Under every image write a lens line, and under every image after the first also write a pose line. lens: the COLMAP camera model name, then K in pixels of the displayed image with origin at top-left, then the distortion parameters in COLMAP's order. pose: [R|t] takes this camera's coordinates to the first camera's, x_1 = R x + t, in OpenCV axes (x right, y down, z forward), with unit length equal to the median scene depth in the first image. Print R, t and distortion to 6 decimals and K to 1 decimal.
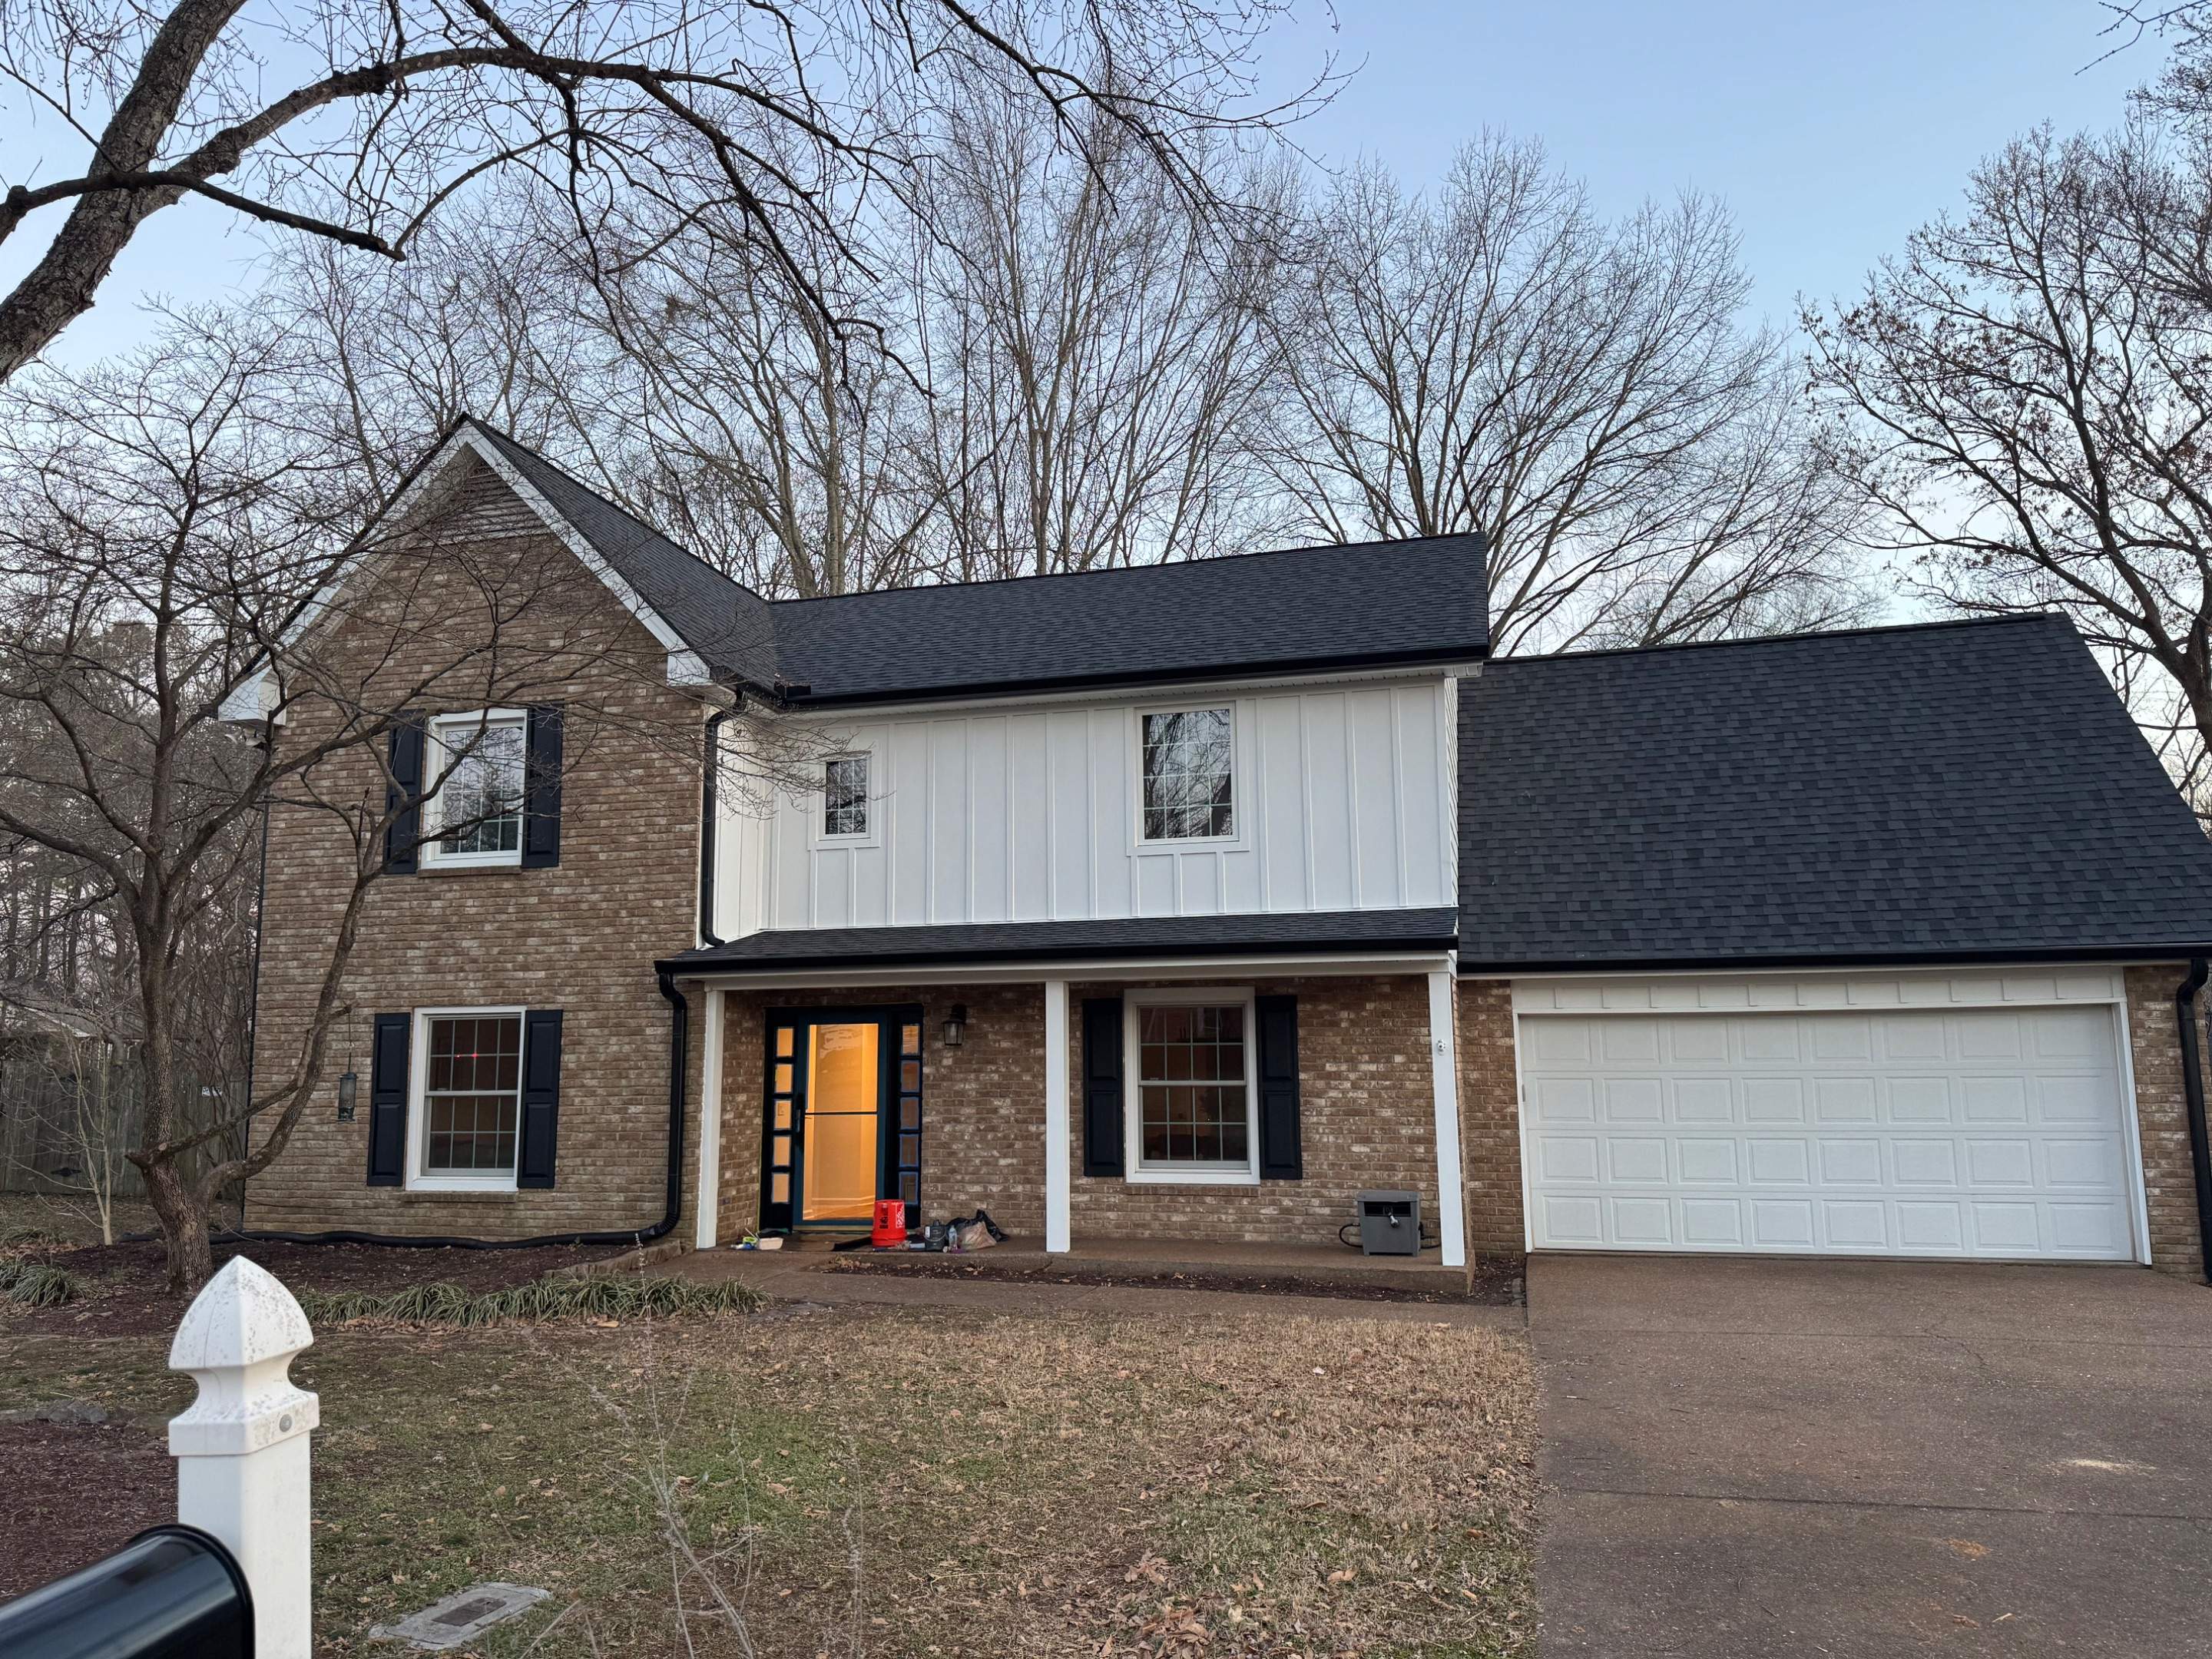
lens RADIAL K [[1556.3, 0, 1110.9], [0, 1556.3, 833.6], [0, 0, 1]] dist [0.059267, -0.073397]
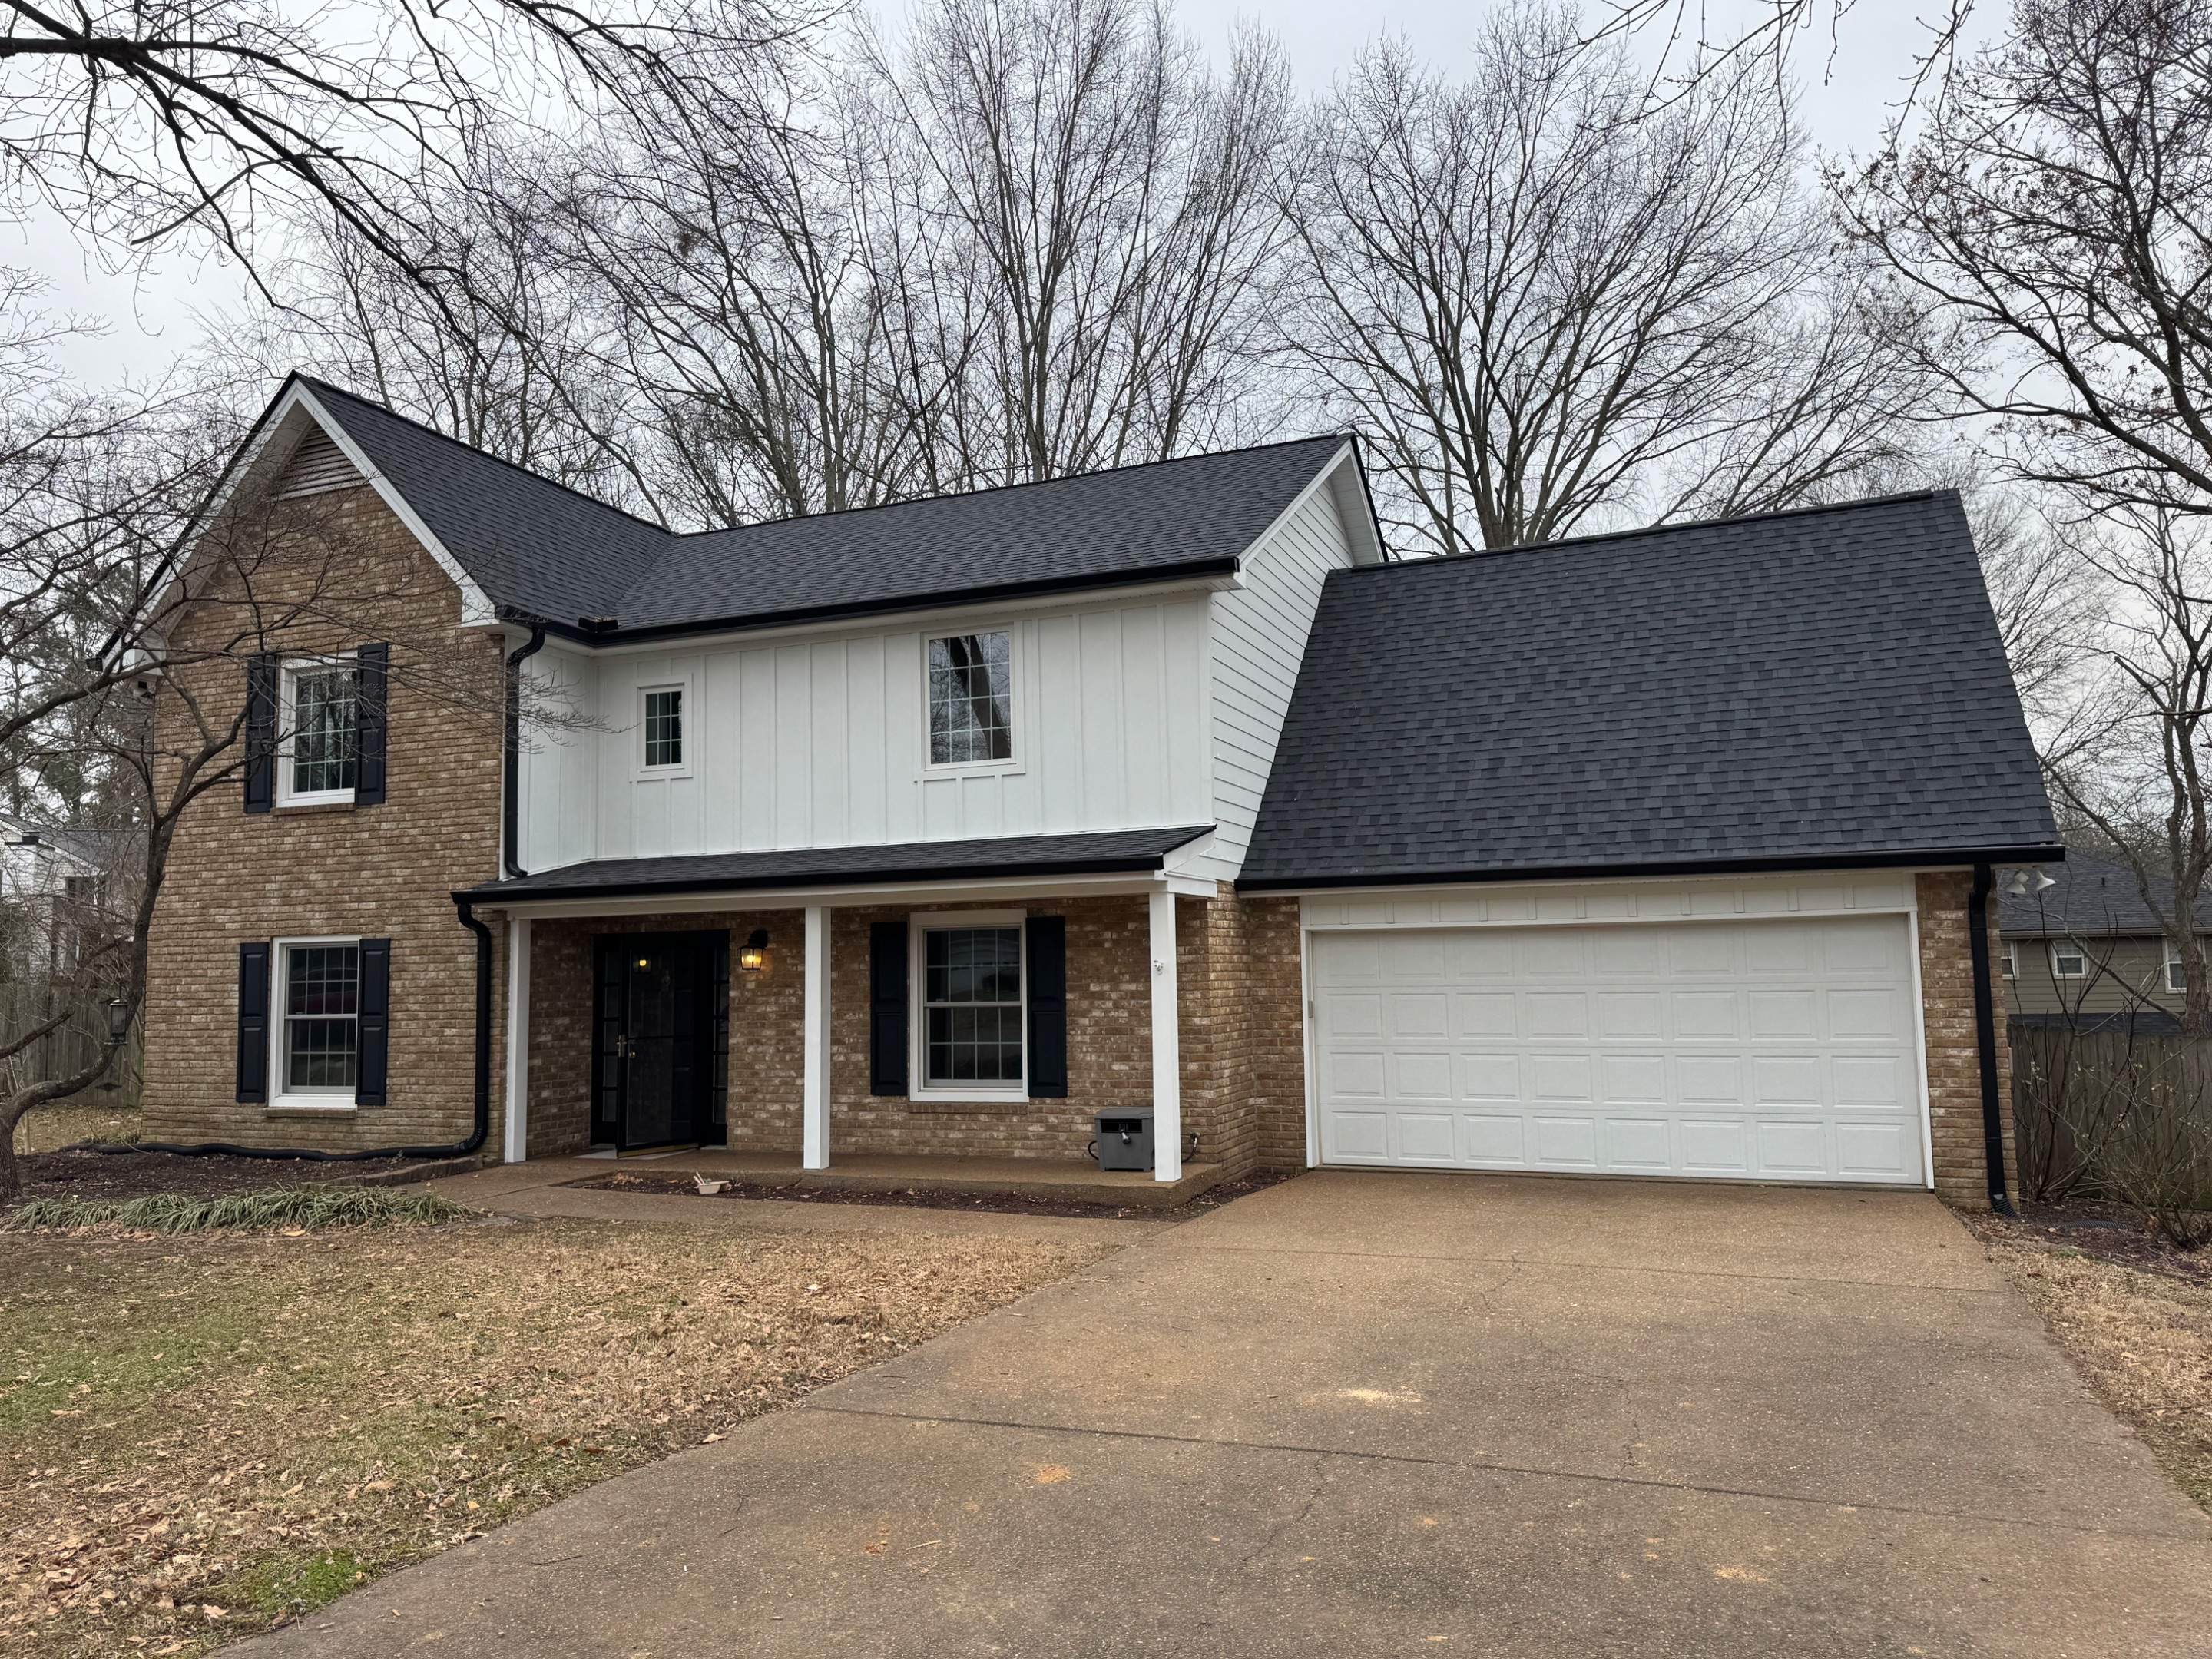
lens RADIAL K [[1557.0, 0, 1109.6], [0, 1557.0, 832.9], [0, 0, 1]] dist [0.075477, -0.091131]
pose [[0.991820, -0.019977, -0.126071, 0.265268], [0.026752, 0.998274, 0.052277, -0.001133], [0.124809, -0.055222, 0.990643, 0.012339]]
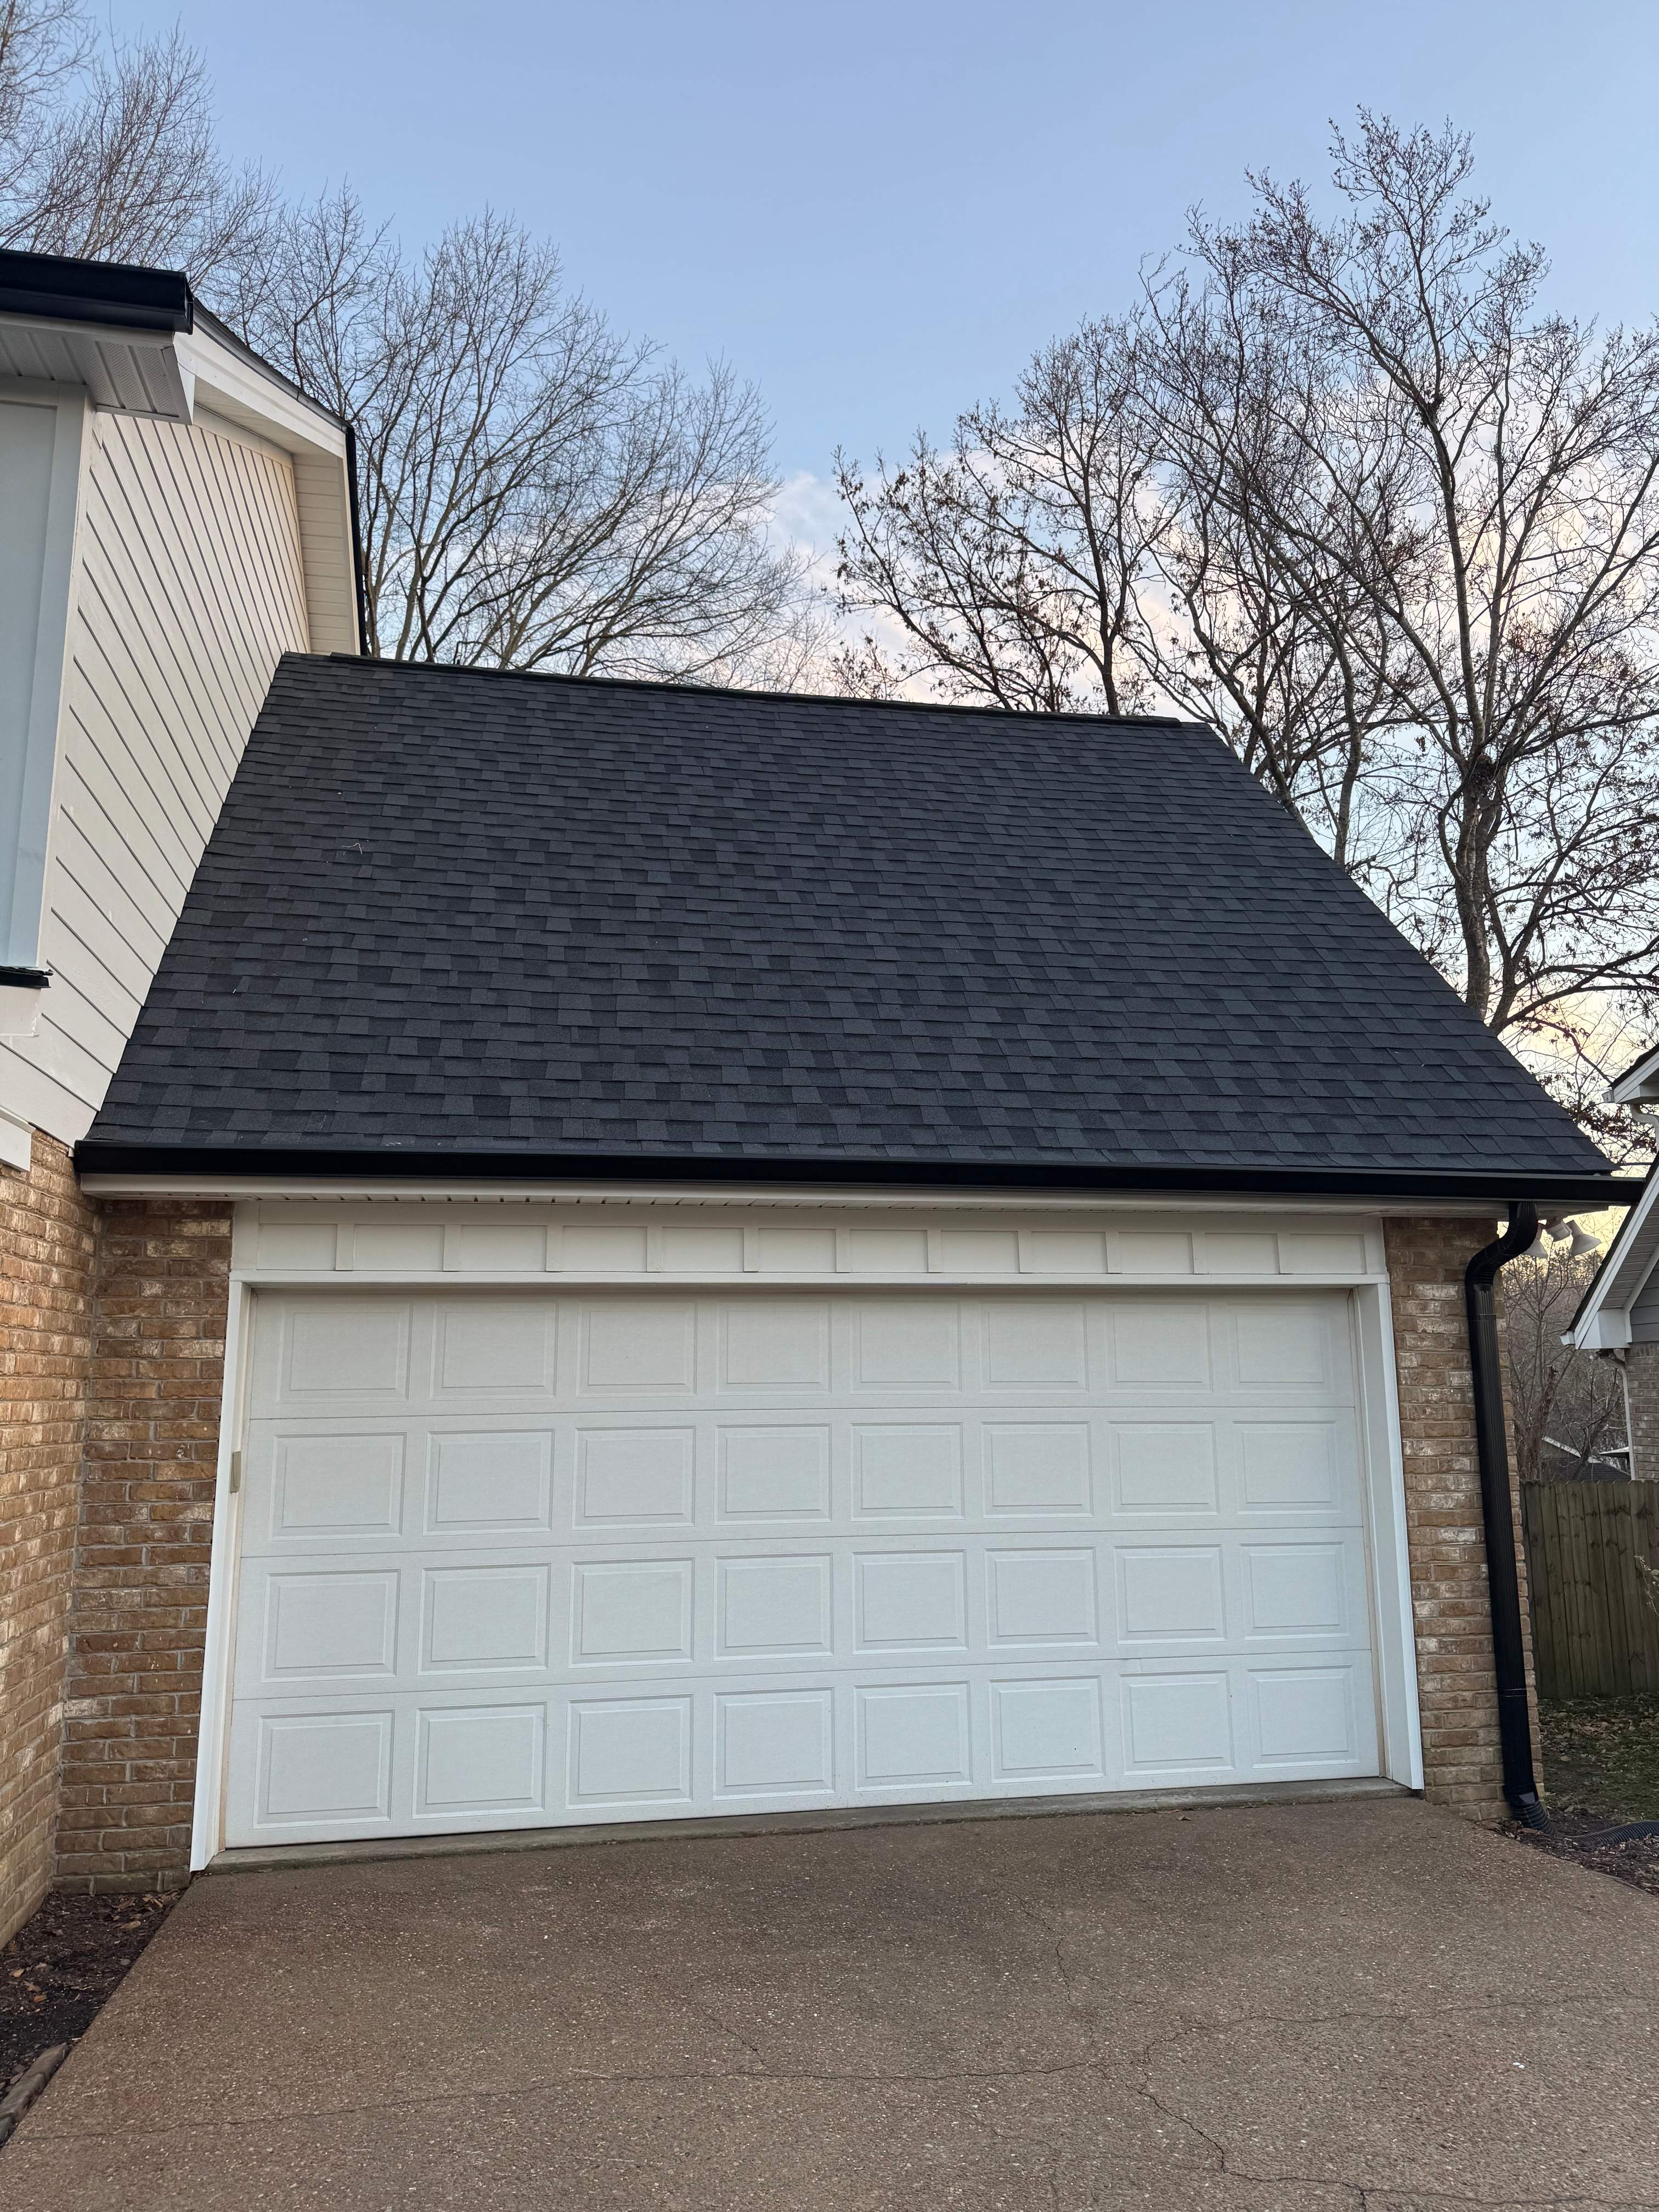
lens RADIAL K [[1550.1, 0, 821.3], [0, 1550.1, 1105.9], [0, 0, 1]] dist [0.168191, -0.293472]
pose [[0.901343, 0.080023, 0.425649, 0.217561], [-0.063480, 0.996578, -0.052936, 0.080674], [-0.428429, 0.020693, 0.903339, 0.548150]]
